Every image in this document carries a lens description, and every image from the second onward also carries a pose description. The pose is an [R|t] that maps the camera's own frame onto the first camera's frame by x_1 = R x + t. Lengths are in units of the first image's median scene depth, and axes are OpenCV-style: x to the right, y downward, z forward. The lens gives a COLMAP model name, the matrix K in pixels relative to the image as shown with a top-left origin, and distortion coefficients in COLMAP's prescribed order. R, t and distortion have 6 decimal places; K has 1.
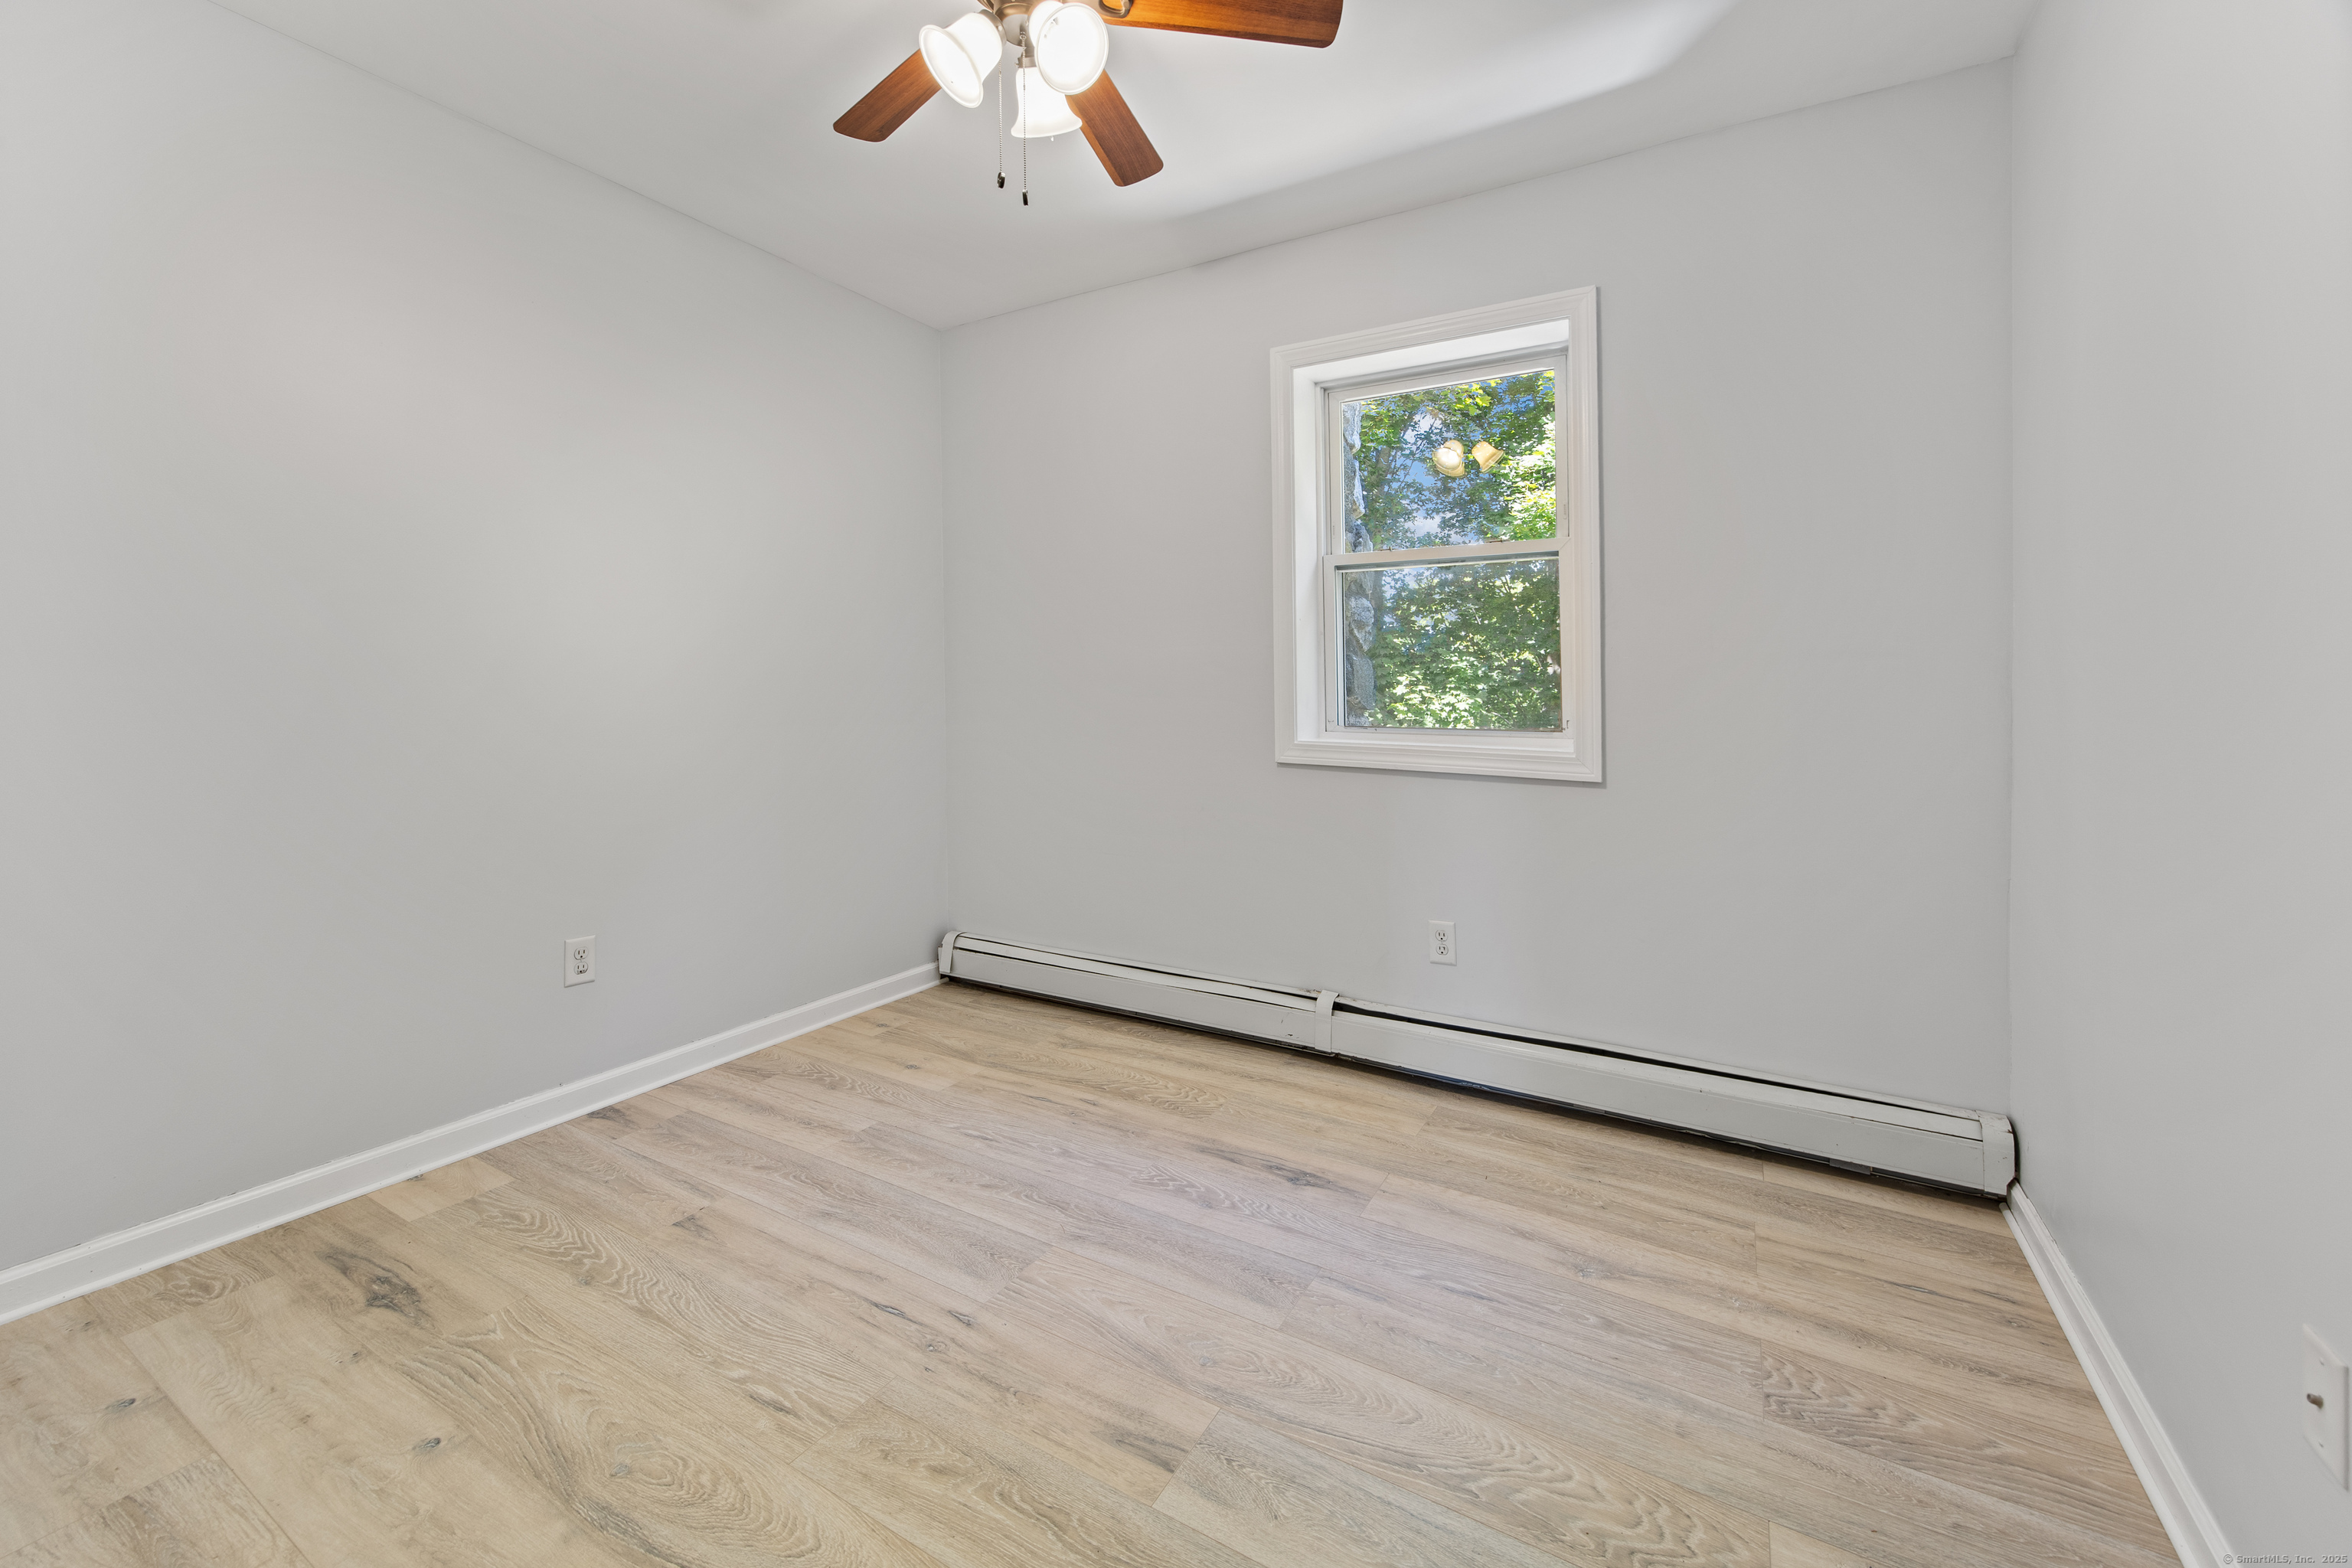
lens RADIAL K [[925.0, 0, 1189.9], [0, 925.0, 780.6], [0, 0, 1]] dist [-0.003328, 0.001218]
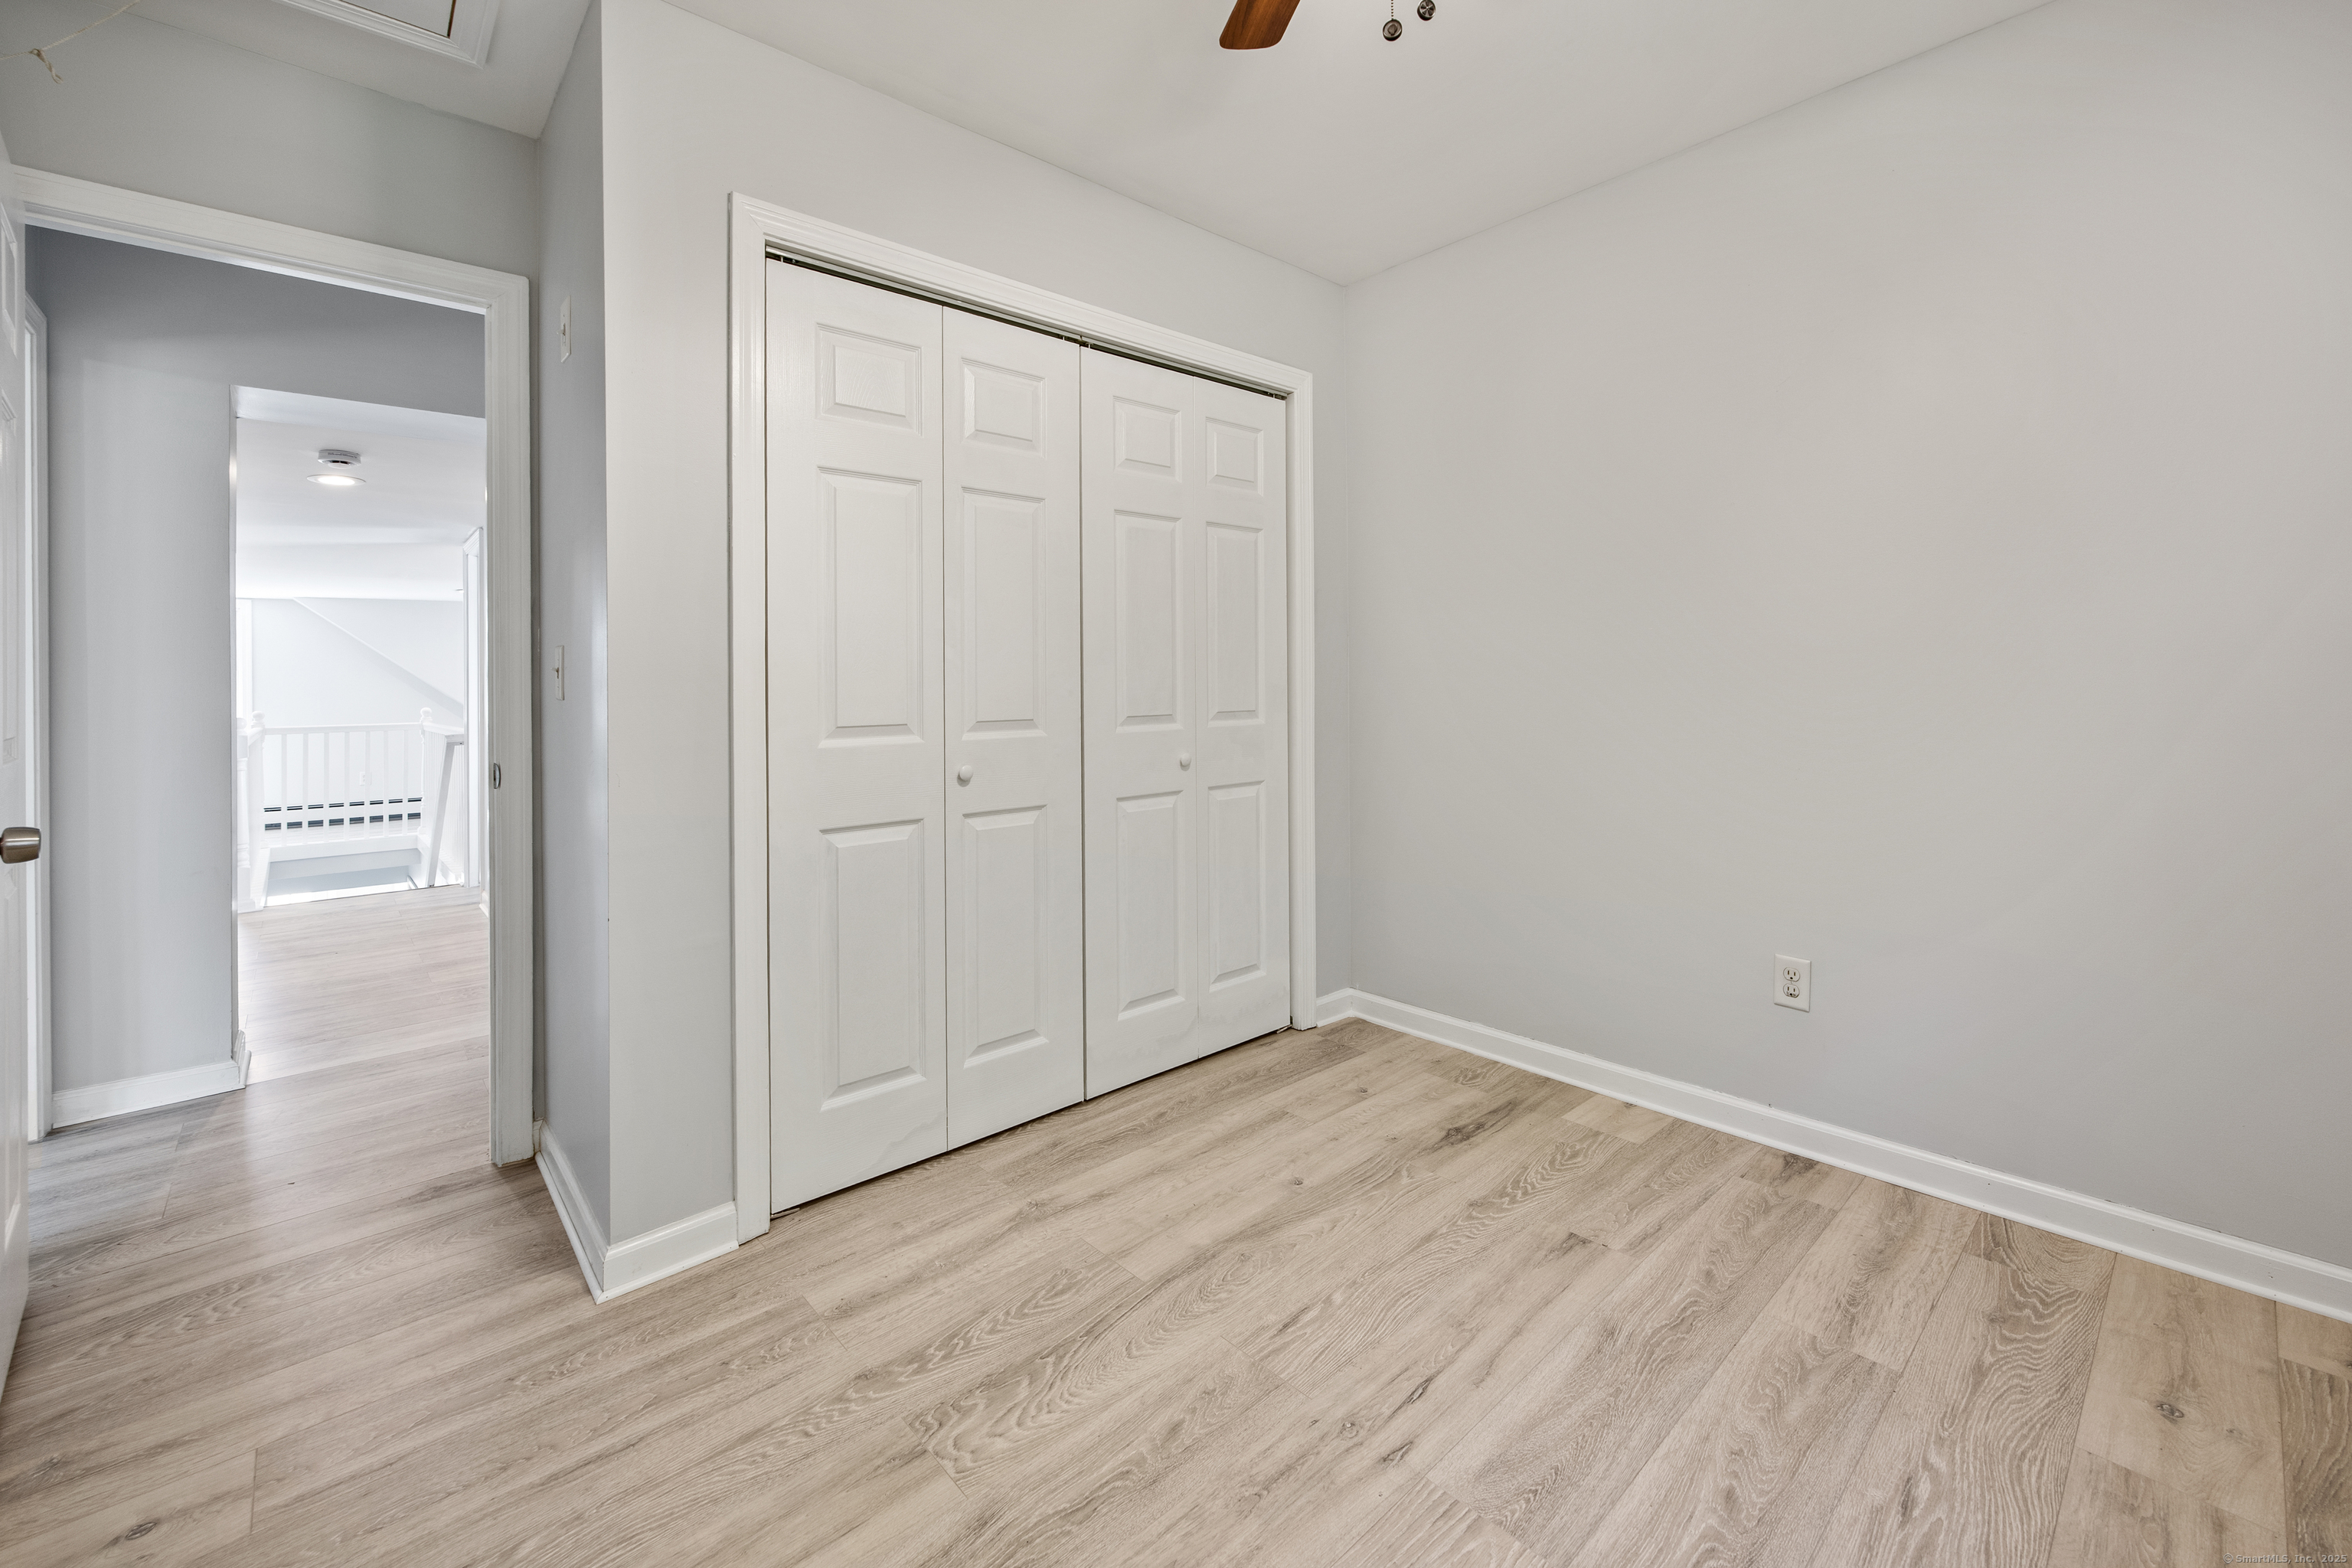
lens RADIAL K [[925.0, 0, 1159.5], [0, 925.0, 781.9], [0, 0, 1]] dist [-0.003328, 0.001218]
pose [[-0.297728, 0.095489, -0.949863, 0.493844], [-0.079221, 0.989082, 0.124263, -0.084341], [0.951358, 0.112246, -0.286913, 0.891401]]
